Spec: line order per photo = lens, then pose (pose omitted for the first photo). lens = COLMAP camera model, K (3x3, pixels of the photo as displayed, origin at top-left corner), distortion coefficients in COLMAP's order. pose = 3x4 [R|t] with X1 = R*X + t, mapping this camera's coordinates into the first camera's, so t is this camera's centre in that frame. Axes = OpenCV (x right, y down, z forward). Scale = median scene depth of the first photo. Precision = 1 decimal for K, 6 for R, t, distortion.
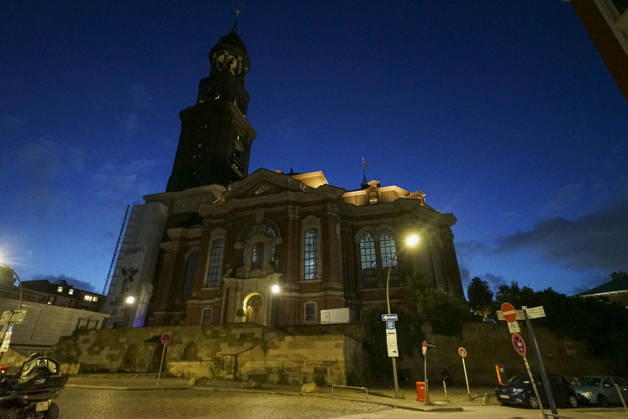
lens RADIAL K [[321.2, 0, 314.0], [0, 321.2, 209.5], [0, 0, 1]] dist [0.017222, 0.000780]
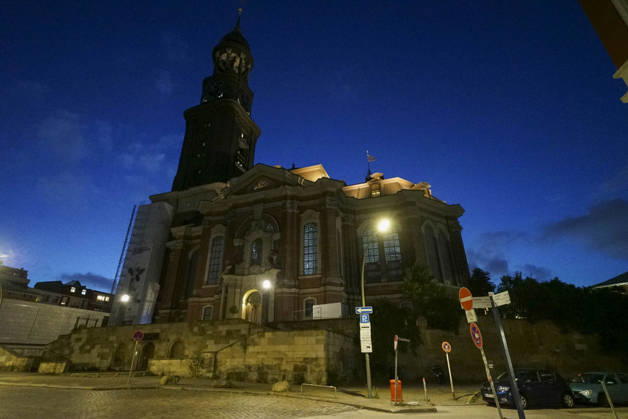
lens RADIAL K [[321.2, 0, 314.0], [0, 321.2, 209.5], [0, 0, 1]] dist [0.017222, 0.000780]
pose [[0.998638, -0.026883, -0.044713, 0.047974], [0.027171, 0.999614, 0.005849, 0.012861], [0.044539, -0.007056, 0.998983, 0.025579]]
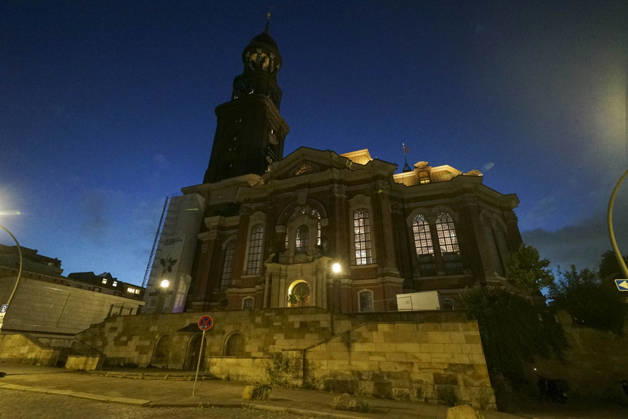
lens RADIAL K [[298.1, 0, 314.0], [0, 298.1, 209.5], [0, 0, 1]] dist [0.012796, -0.000137]
pose [[0.997086, -0.015932, -0.074602, -0.077218], [0.014739, 0.999755, -0.016520, 0.074270], [0.074847, 0.015372, 0.997077, 0.166237]]
